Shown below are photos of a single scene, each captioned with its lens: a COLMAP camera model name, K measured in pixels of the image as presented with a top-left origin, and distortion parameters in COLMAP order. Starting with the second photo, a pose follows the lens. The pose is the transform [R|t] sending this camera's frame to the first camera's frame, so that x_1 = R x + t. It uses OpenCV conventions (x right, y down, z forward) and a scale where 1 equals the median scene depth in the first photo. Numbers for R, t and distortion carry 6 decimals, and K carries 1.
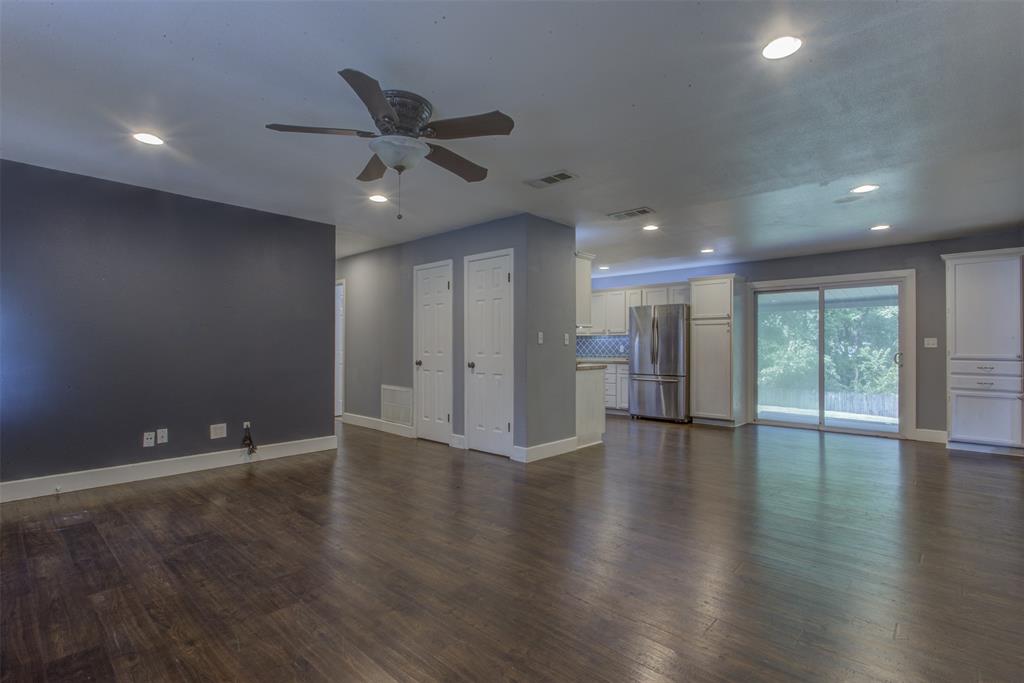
lens RADIAL K [[483.2, 0, 514.0], [0, 483.2, 346.7], [0, 0, 1]] dist [0.000447, 0.000016]
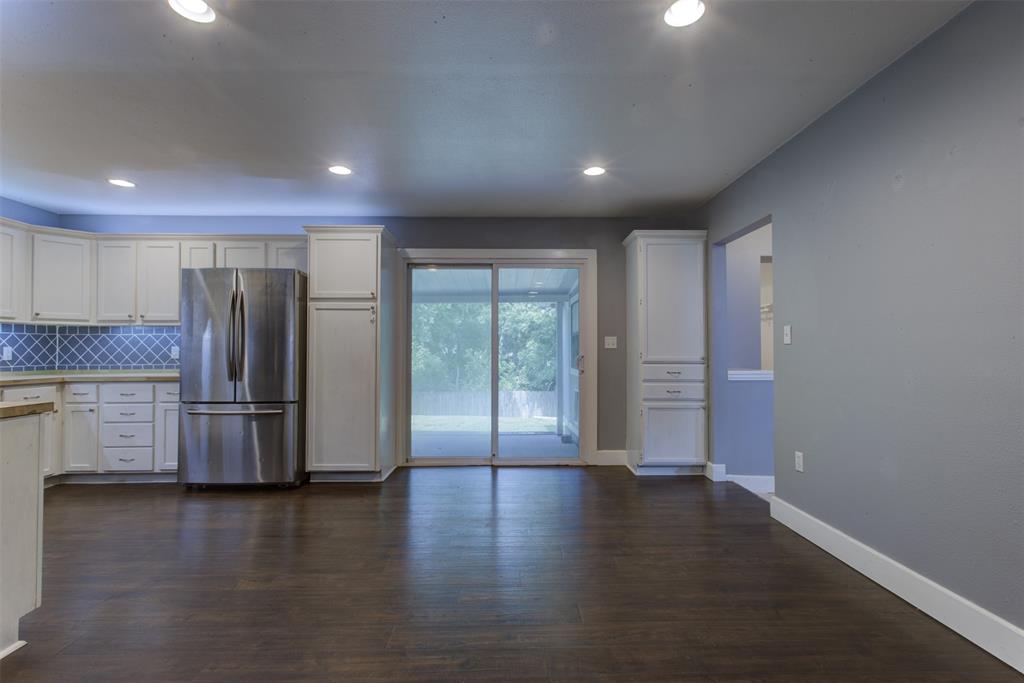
lens RADIAL K [[483.2, 0, 512.7], [0, 483.2, 337.4], [0, 0, 1]] dist [0.000447, 0.000016]
pose [[0.722583, 0.013463, 0.691153, 0.157871], [0.002070, 0.999764, -0.021639, 0.000602], [-0.691281, 0.017066, 0.722385, 0.453661]]
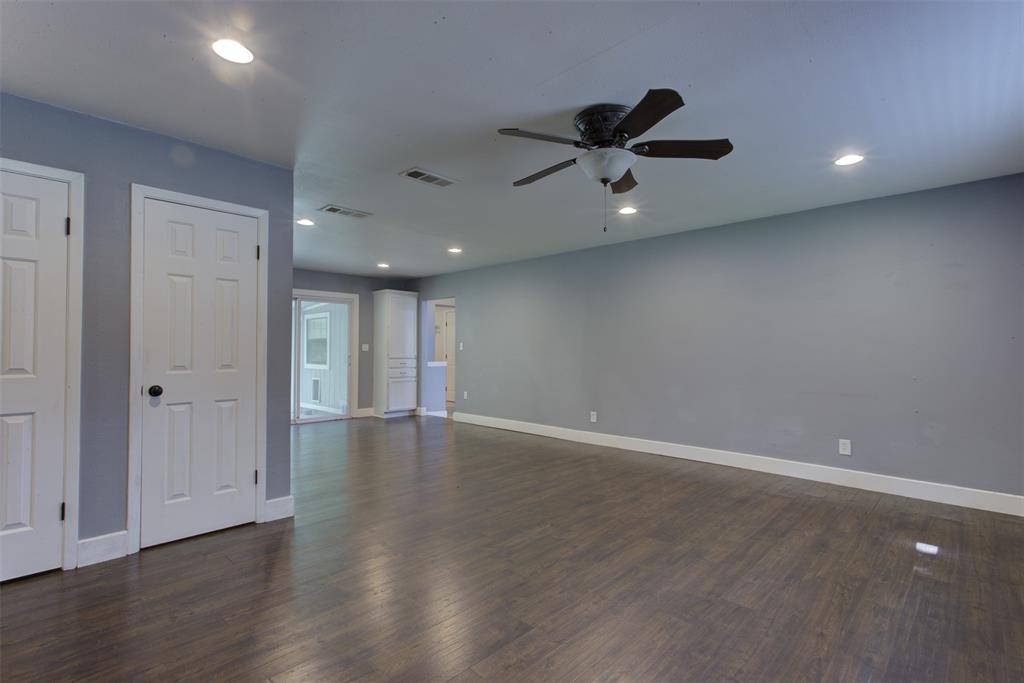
lens RADIAL K [[483.2, 0, 517.2], [0, 483.2, 341.9], [0, 0, 1]] dist [0.000447, 0.000016]
pose [[0.017951, 0.011494, 0.999773, -0.480955], [-0.004670, 0.999924, -0.011412, -0.009279], [-0.999828, -0.004465, 0.018003, 0.451015]]
